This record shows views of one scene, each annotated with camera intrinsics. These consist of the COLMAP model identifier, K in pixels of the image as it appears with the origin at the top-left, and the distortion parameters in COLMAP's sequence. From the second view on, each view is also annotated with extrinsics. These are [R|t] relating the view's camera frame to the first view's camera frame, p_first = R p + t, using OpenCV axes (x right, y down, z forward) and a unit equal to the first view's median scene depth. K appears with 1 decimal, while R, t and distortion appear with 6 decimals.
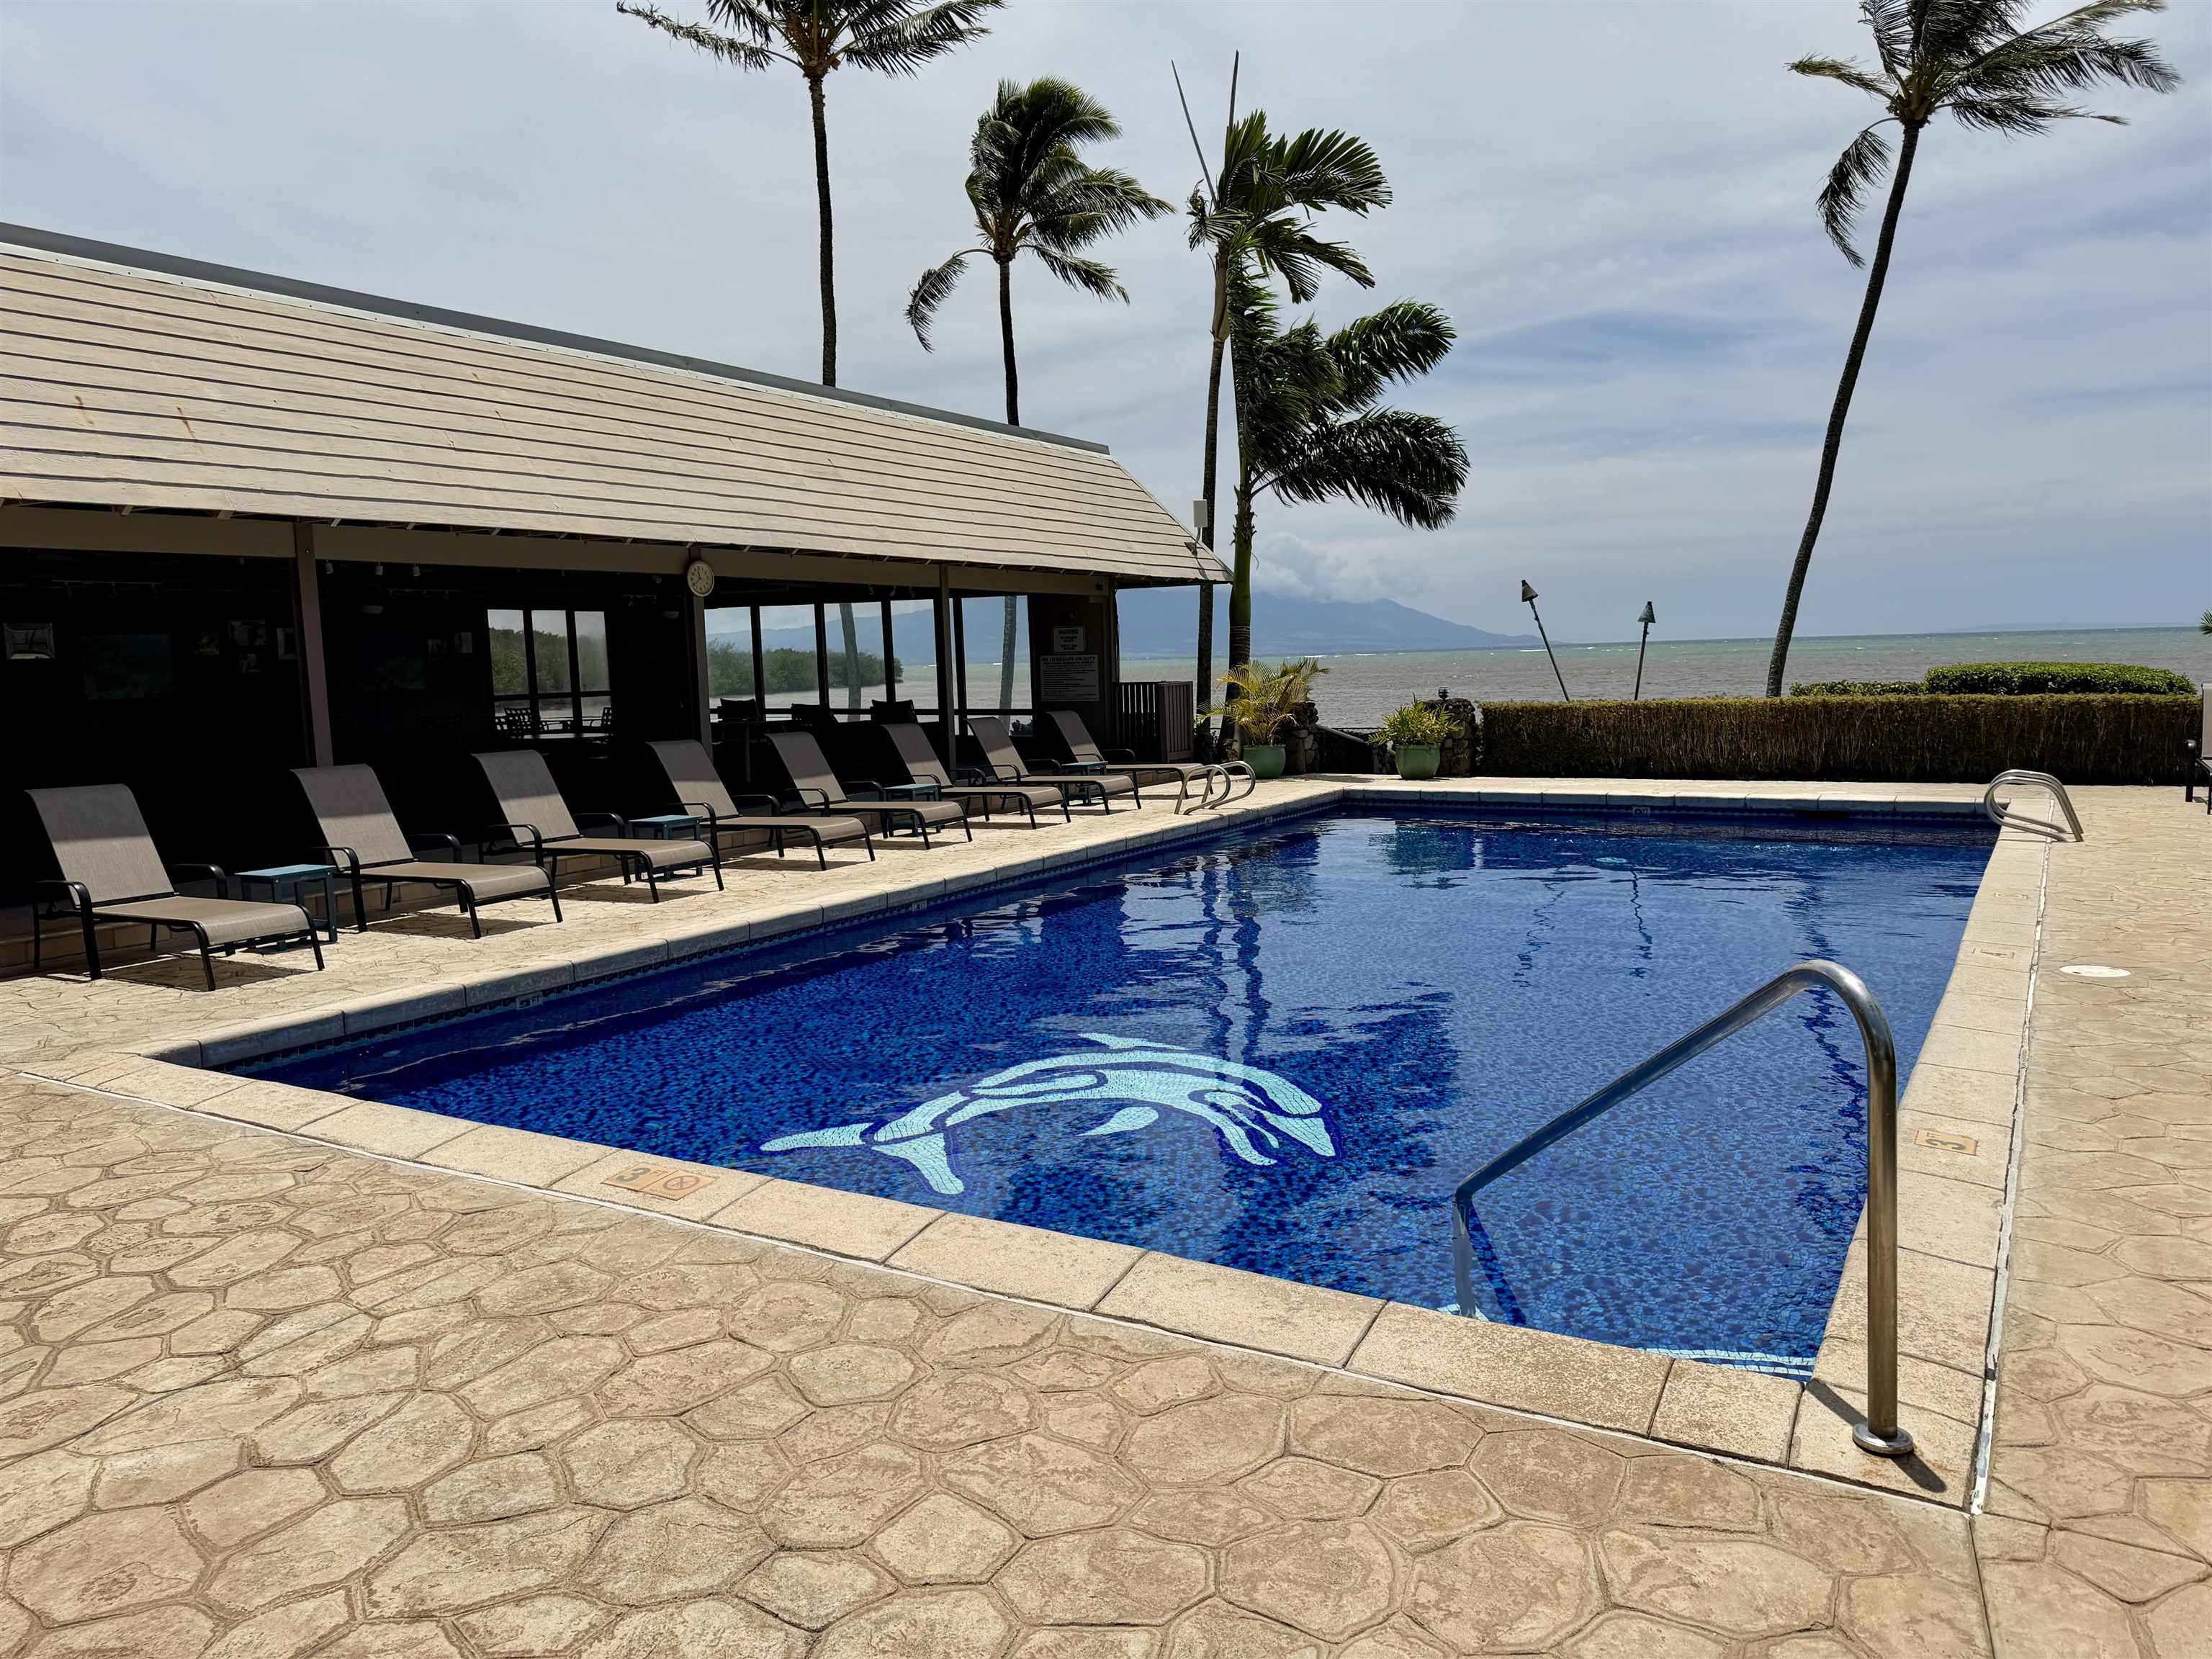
lens RADIAL K [[1567.5, 0, 1107.0], [0, 1567.5, 820.1], [0, 0, 1]] dist [0.126110, -0.189090]
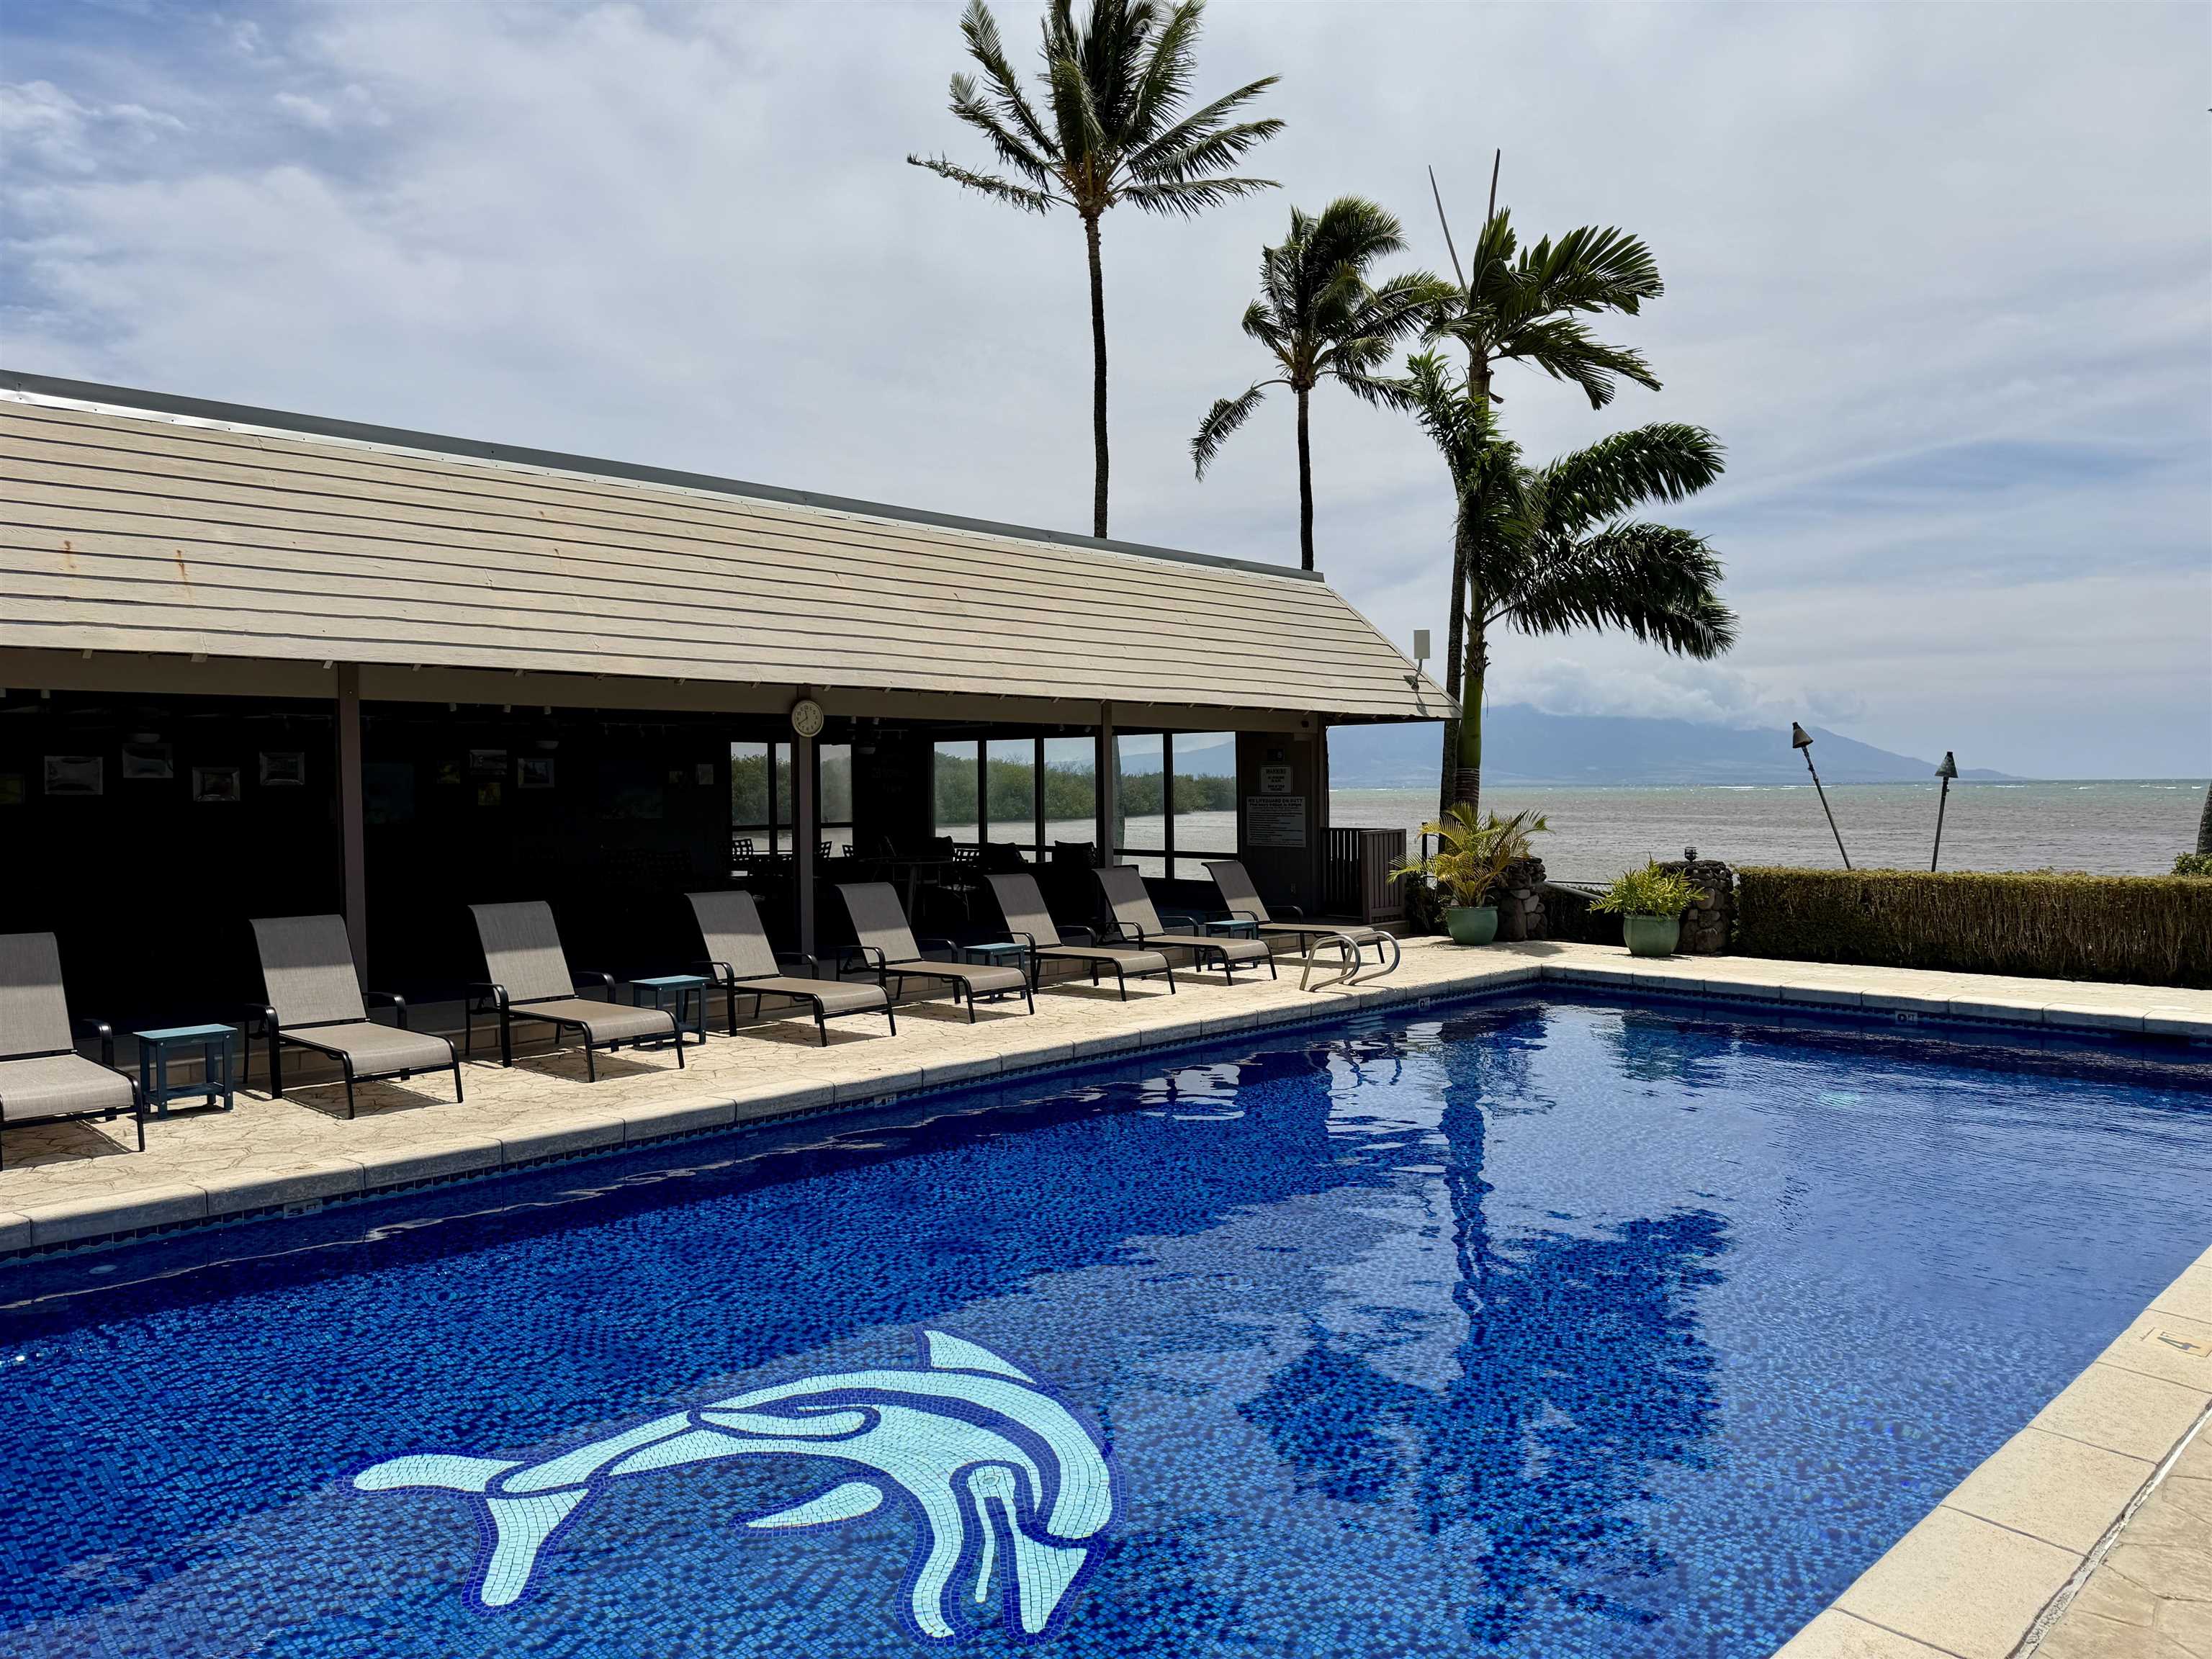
lens RADIAL K [[1567.5, 0, 1107.0], [0, 1567.5, 820.1], [0, 0, 1]] dist [0.126110, -0.189090]
pose [[0.969016, 0.022202, -0.245997, 0.115021], [-0.041576, 0.996403, -0.073846, -0.022033], [0.243473, 0.081786, 0.966453, 0.101928]]
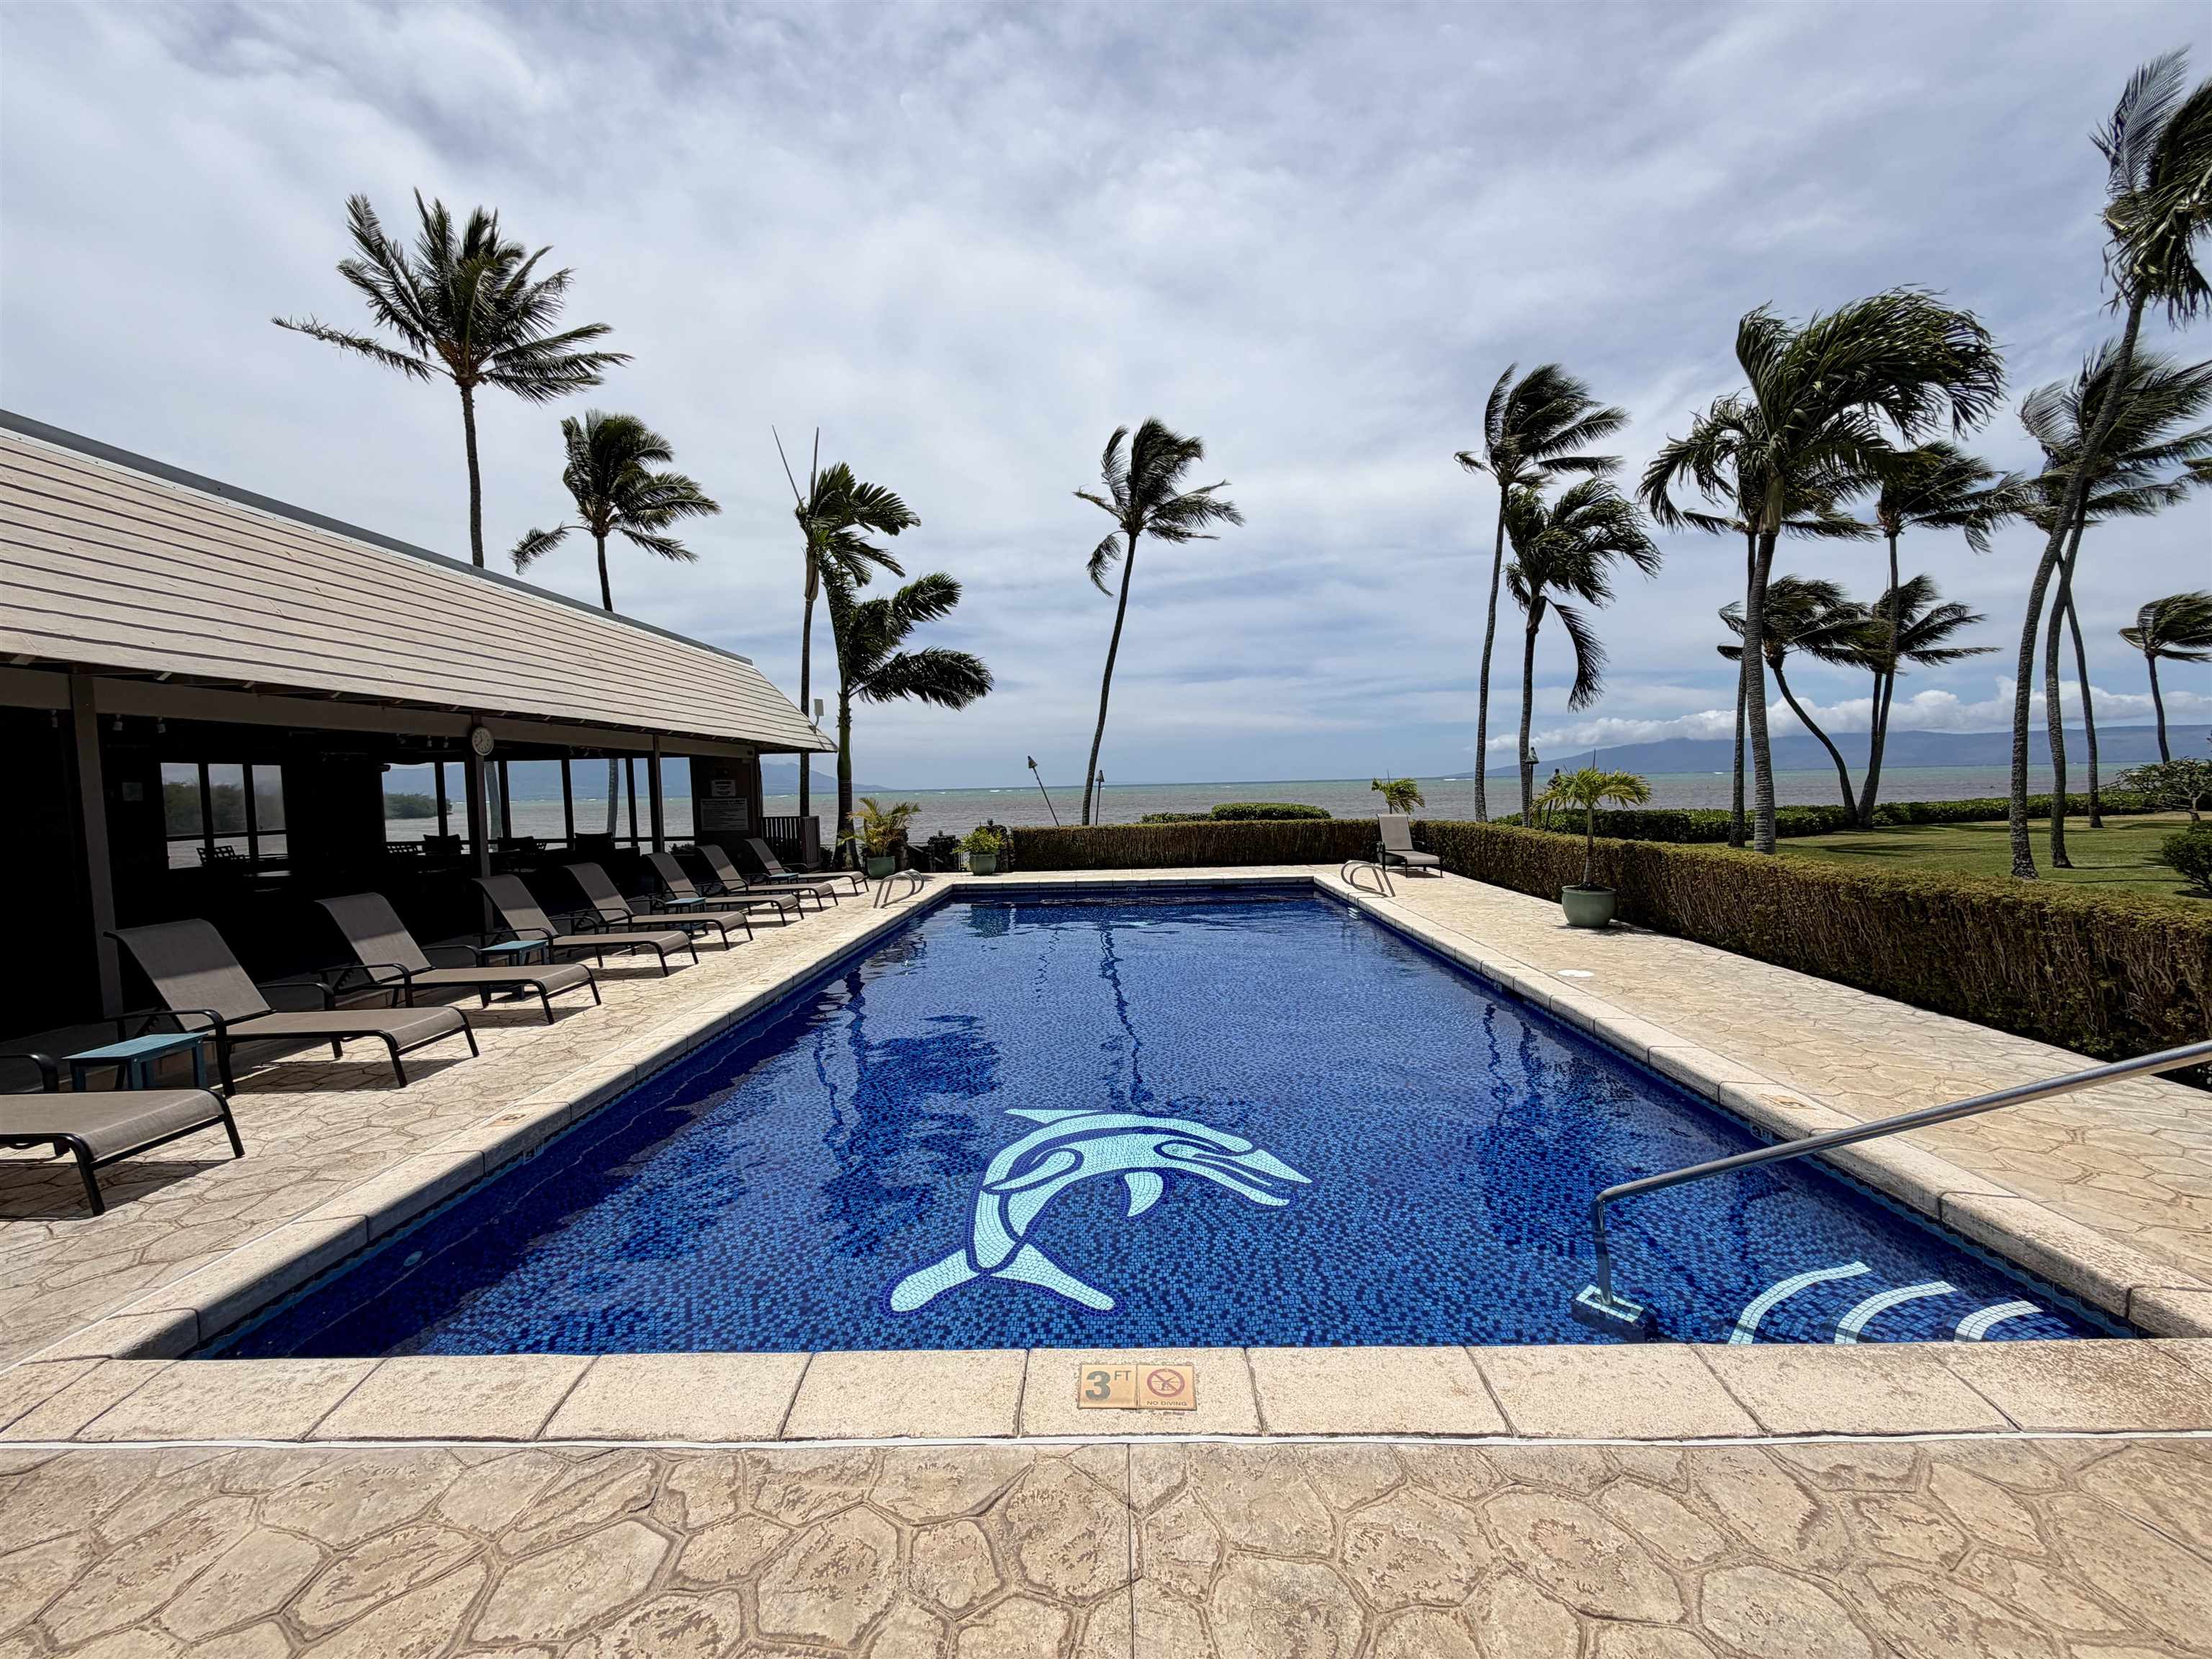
lens RADIAL K [[884.2, 0, 1104.2], [0, 884.2, 830.3], [0, 0, 1]] dist [-0.001212, 0.000256]
pose [[0.868102, -0.021465, 0.495921, -0.136367], [0.053755, 0.997254, -0.050933, -0.017781], [-0.493466, 0.070874, 0.866872, 0.134797]]
